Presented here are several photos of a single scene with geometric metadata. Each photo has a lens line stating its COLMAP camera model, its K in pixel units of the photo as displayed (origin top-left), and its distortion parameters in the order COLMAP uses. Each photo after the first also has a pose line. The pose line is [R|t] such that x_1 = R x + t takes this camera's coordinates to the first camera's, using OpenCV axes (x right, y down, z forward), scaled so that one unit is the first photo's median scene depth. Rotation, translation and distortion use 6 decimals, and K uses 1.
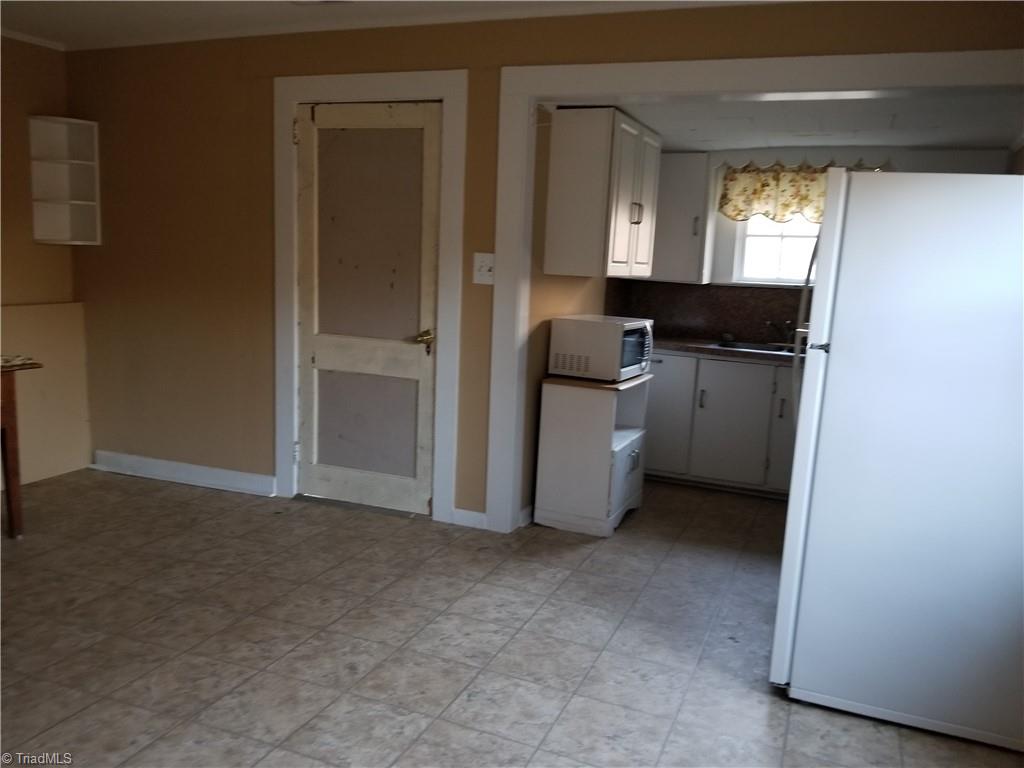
lens RADIAL K [[803.0, 0, 527.7], [0, 803.0, 377.3], [0, 0, 1]] dist [0.069207, -0.092873]
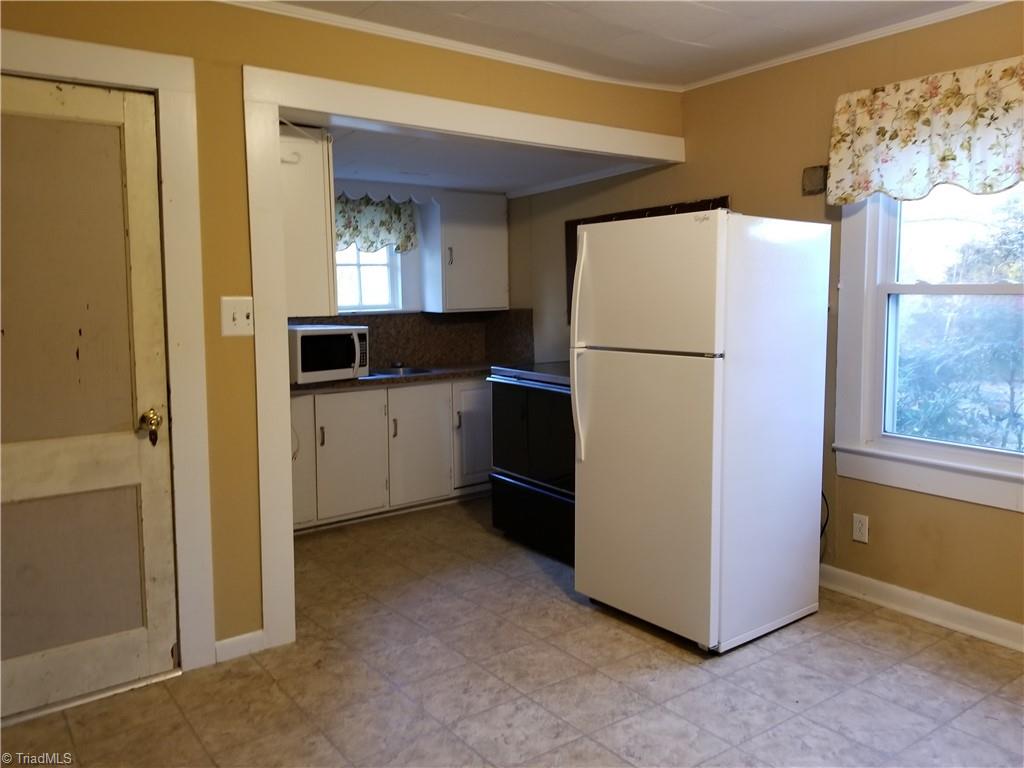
lens RADIAL K [[803.0, 0, 537.5], [0, 803.0, 362.8], [0, 0, 1]] dist [0.069207, -0.092873]
pose [[0.509328, -0.127490, 0.851077, -0.581449], [0.160239, 0.985720, 0.051764, -0.086476], [-0.845523, 0.110010, 0.522483, 0.356414]]
